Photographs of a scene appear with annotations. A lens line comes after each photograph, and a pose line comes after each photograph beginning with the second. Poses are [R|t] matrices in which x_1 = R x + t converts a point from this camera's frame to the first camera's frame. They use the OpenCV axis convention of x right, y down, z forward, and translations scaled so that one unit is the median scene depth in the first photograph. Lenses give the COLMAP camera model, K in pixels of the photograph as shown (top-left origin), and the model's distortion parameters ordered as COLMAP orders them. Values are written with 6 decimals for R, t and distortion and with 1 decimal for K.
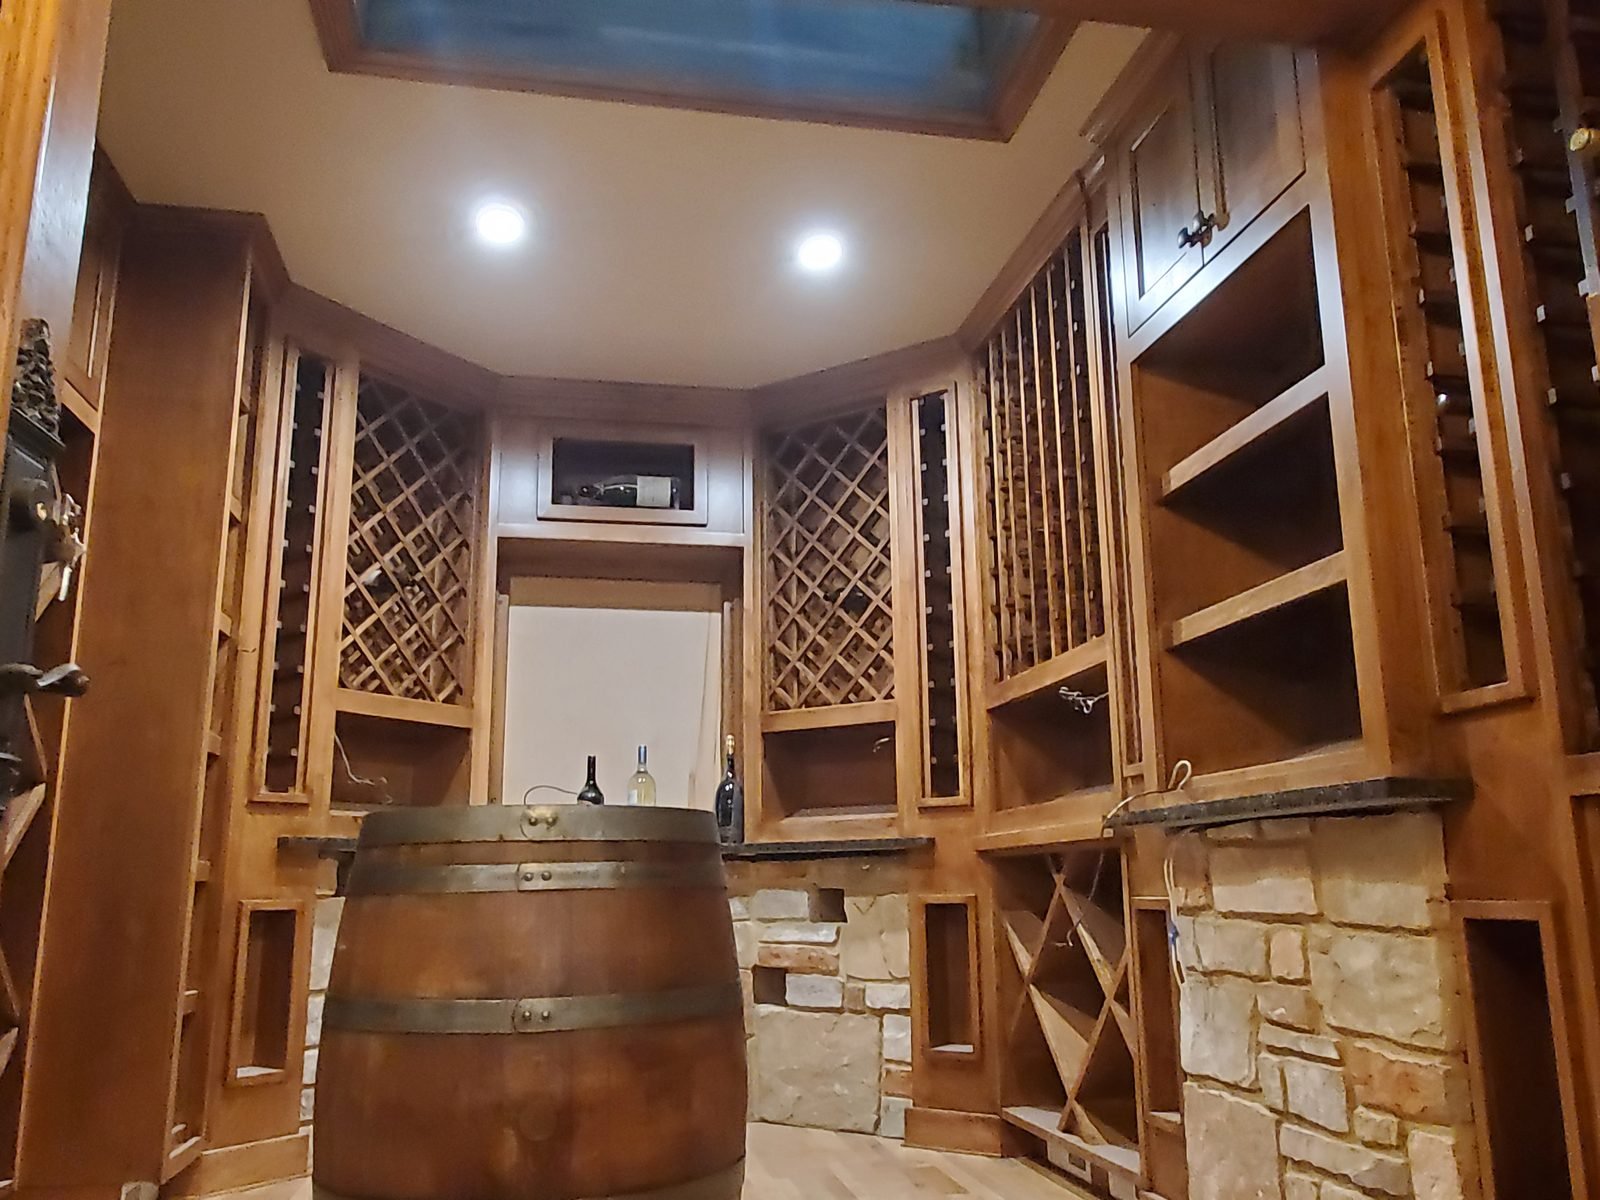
lens RADIAL K [[1256.1, 0, 805.3], [0, 1256.1, 606.8], [0, 0, 1]] dist [-0.006901, -0.002210]
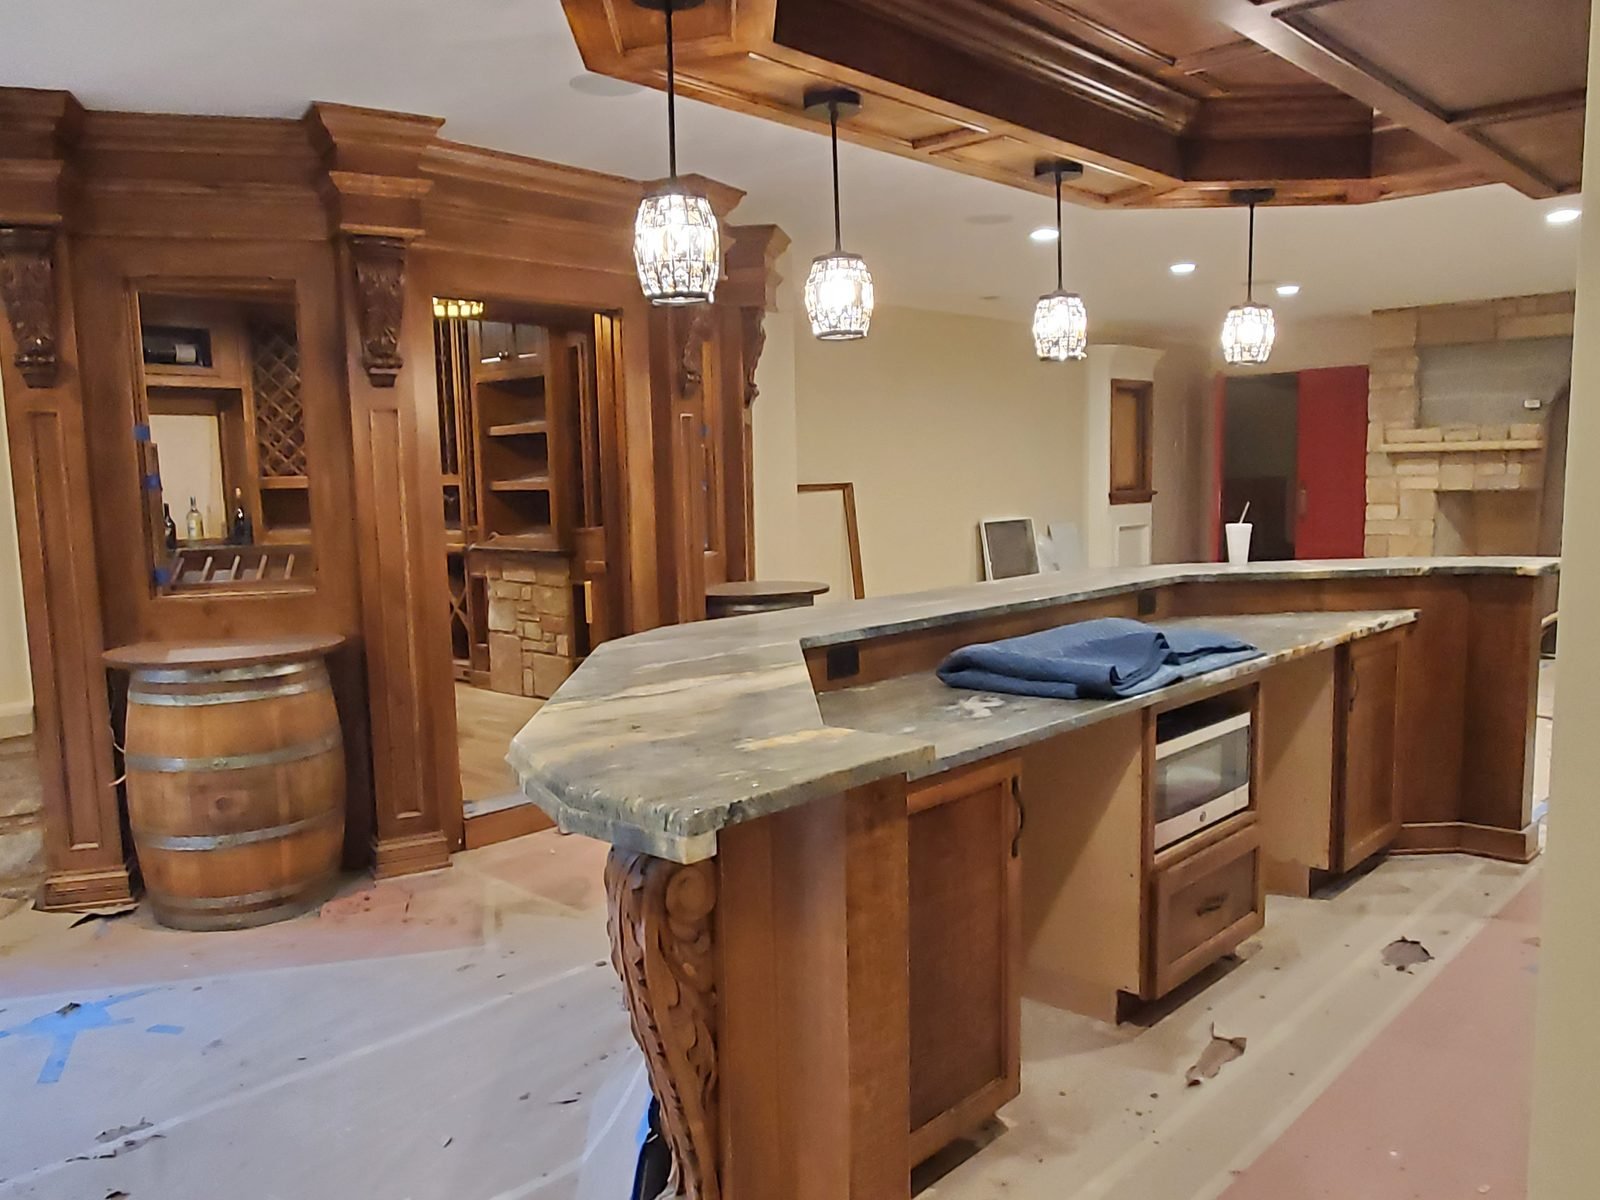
lens RADIAL K [[1256.1, 0, 801.4], [0, 1256.1, 606.5], [0, 0, 1]] dist [-0.006901, -0.002210]
pose [[0.810131, -0.071362, 0.581890, -0.876116], [-0.111730, 0.955576, 0.272745, -0.616135], [-0.575504, -0.285974, 0.766169, -1.804059]]
